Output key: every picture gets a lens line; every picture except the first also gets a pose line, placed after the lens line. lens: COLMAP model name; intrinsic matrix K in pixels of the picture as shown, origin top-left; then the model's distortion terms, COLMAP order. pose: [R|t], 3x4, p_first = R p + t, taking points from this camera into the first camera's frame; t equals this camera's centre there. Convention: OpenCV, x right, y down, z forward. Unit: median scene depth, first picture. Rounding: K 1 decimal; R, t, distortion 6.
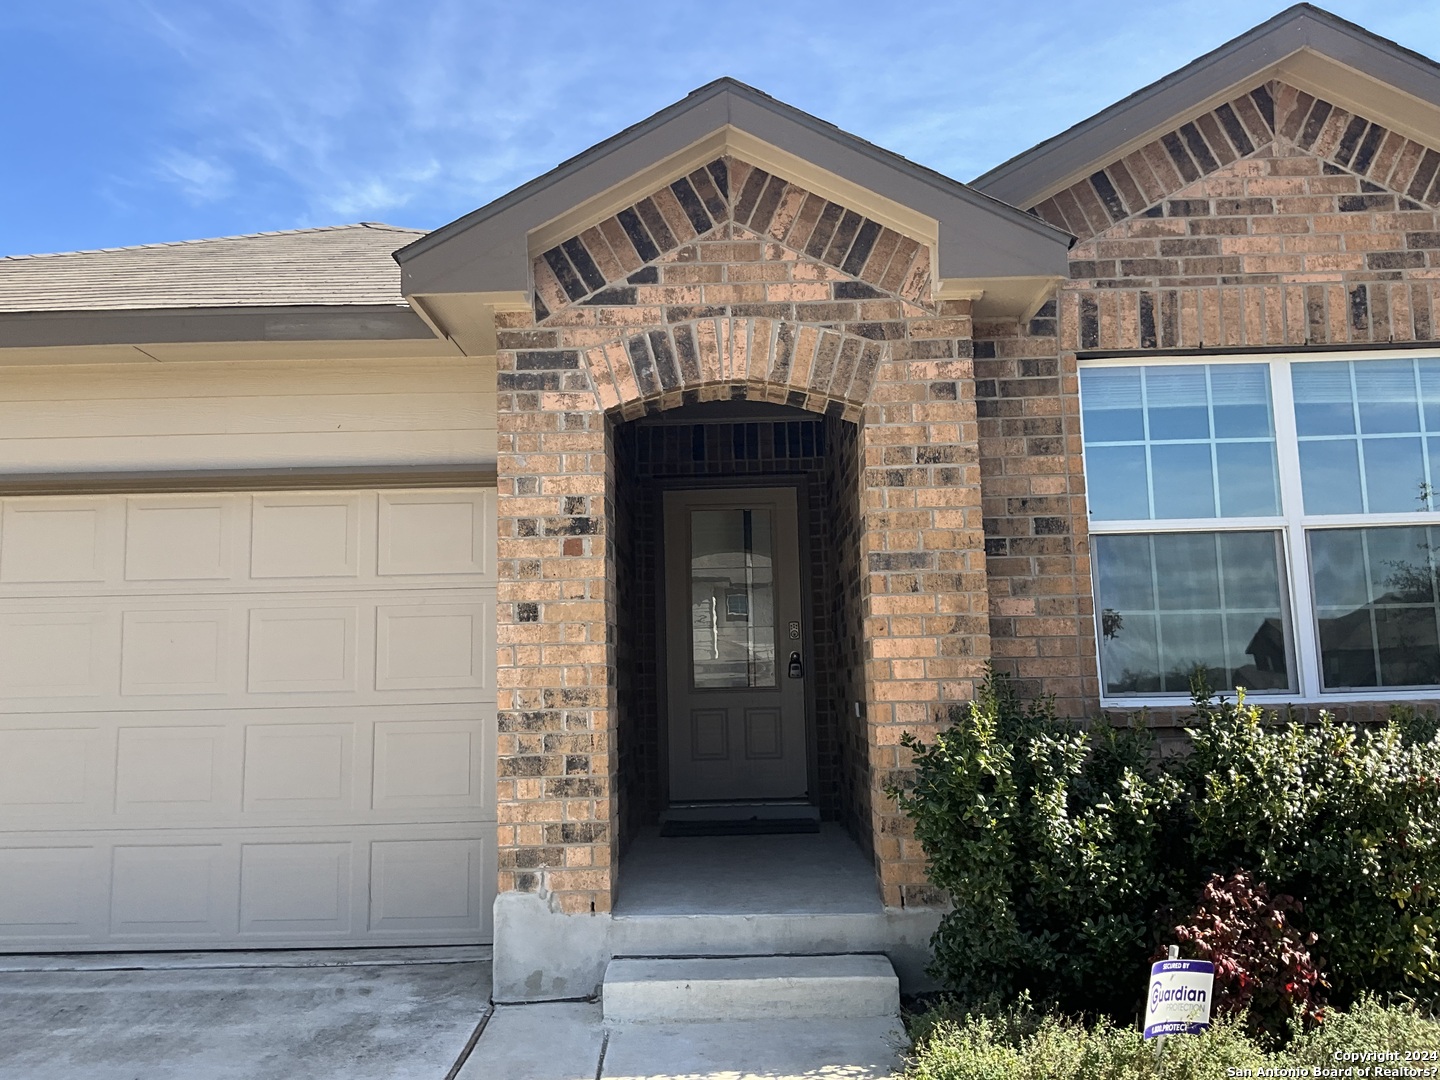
lens RADIAL K [[1187.9, 0, 728.3], [0, 1187.9, 504.3], [0, 0, 1]] dist [0.067513, -0.121589]
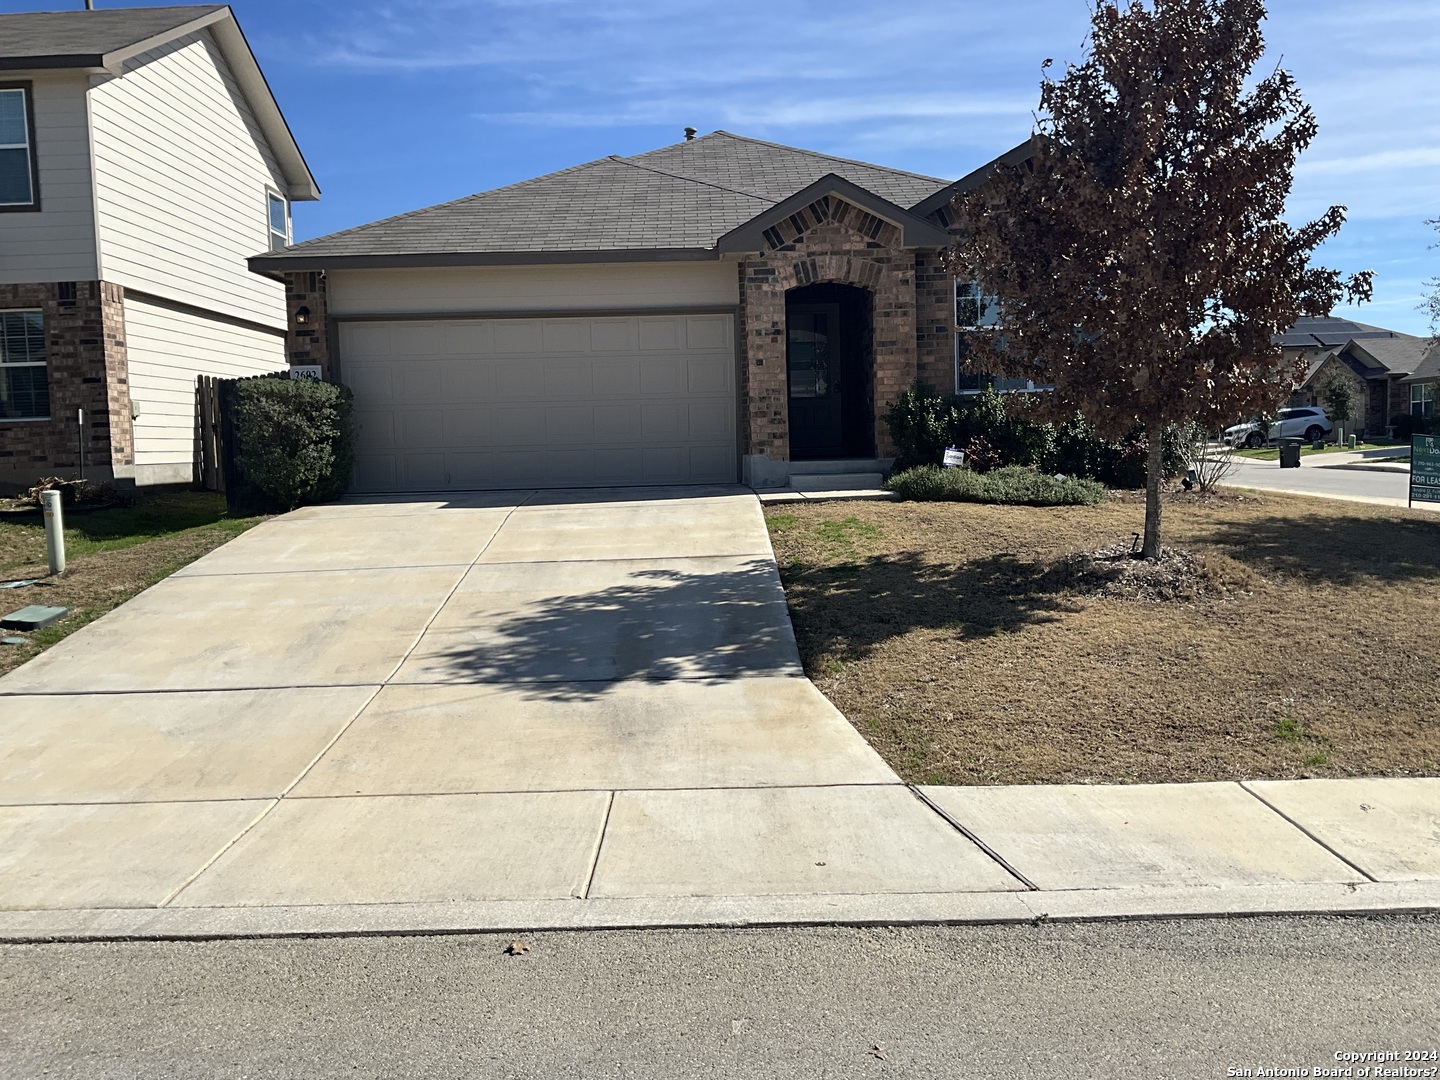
lens RADIAL K [[1187.9, 0, 718.4], [0, 1187.9, 545.4], [0, 0, 1]] dist [0.067513, -0.121589]
pose [[0.999936, -0.007673, 0.008268, -0.293311], [0.005456, 0.970548, 0.240847, -0.175492], [-0.009873, -0.240786, 0.970528, -1.921585]]
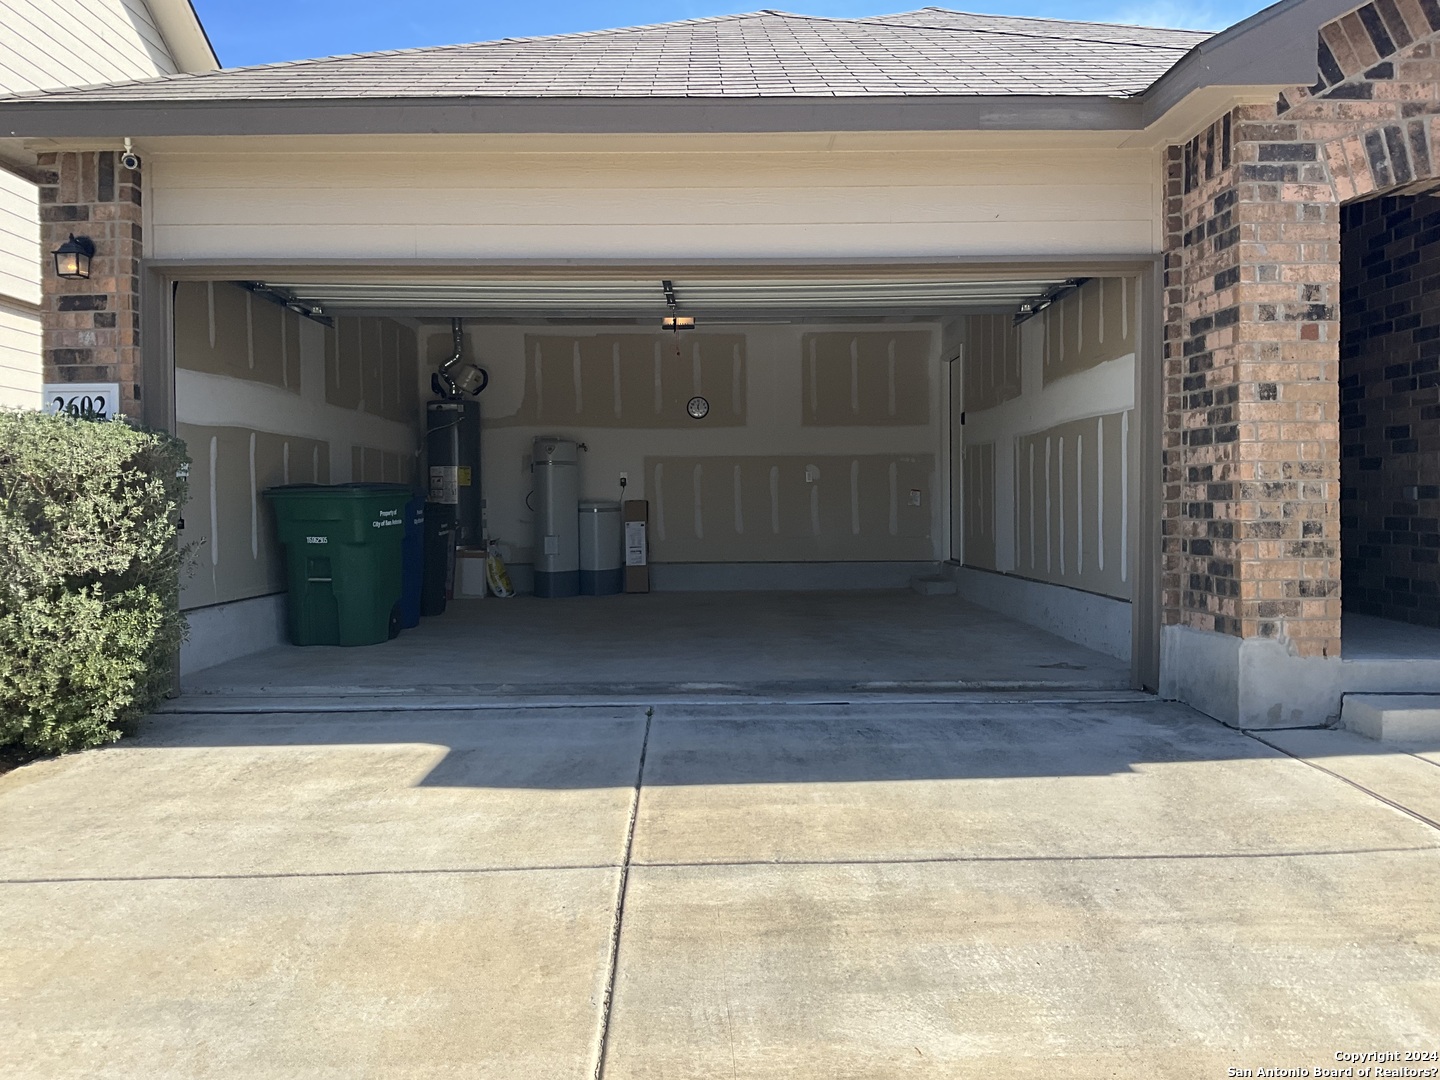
lens RADIAL K [[1187.9, 0, 701.1], [0, 1187.9, 501.6], [0, 0, 1]] dist [0.067513, -0.121589]
pose [[0.999913, 0.012951, 0.002329, -0.677773], [-0.013158, 0.986460, 0.163471, 0.017164], [-0.000181, -0.163487, 0.986545, -0.095003]]
